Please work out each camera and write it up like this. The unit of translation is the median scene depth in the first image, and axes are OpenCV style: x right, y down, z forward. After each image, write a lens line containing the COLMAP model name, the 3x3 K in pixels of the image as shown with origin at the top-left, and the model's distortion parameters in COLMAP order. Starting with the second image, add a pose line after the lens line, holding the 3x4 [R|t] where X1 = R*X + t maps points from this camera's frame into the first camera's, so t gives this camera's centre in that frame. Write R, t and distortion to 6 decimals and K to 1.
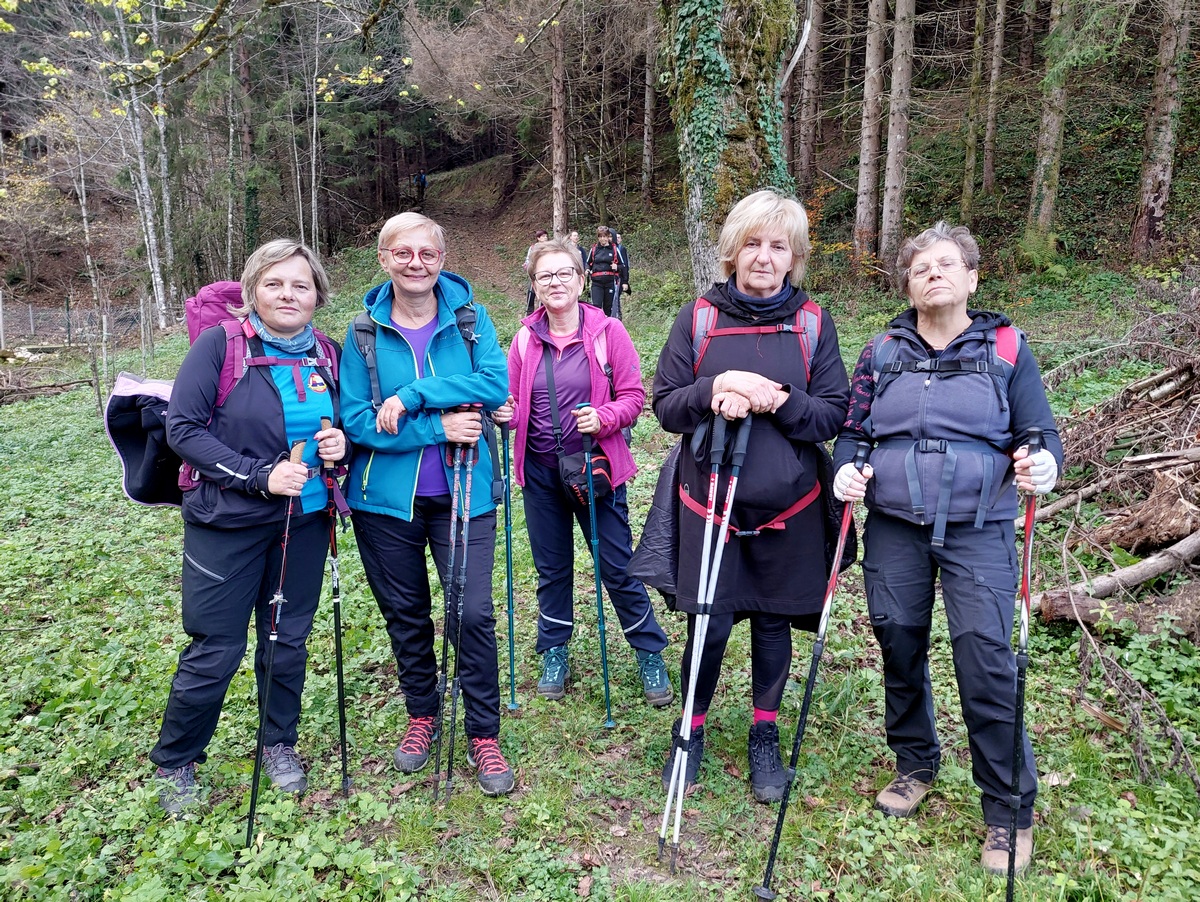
lens RADIAL K [[872.2, 0, 604.8], [0, 872.2, 448.6], [0, 0, 1]] dist [0.080357, 0.001569]
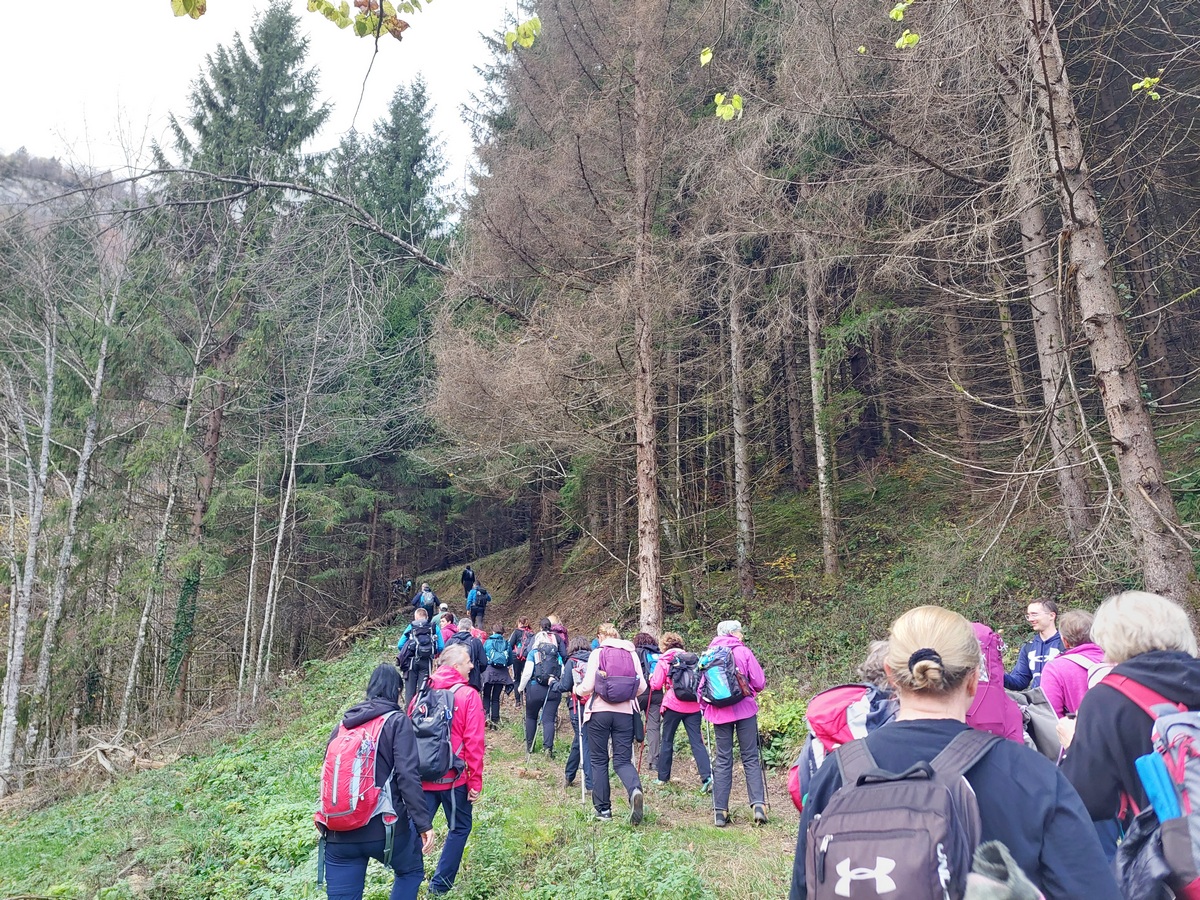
lens RADIAL K [[871.8, 0, 597.4], [0, 871.8, 446.2], [0, 0, 1]] dist [0.010842, 0.000651]
pose [[0.999692, -0.016078, 0.018878, -0.088646], [0.022749, 0.897628, -0.440166, -0.079490], [-0.009869, 0.440460, 0.897718, 0.348196]]
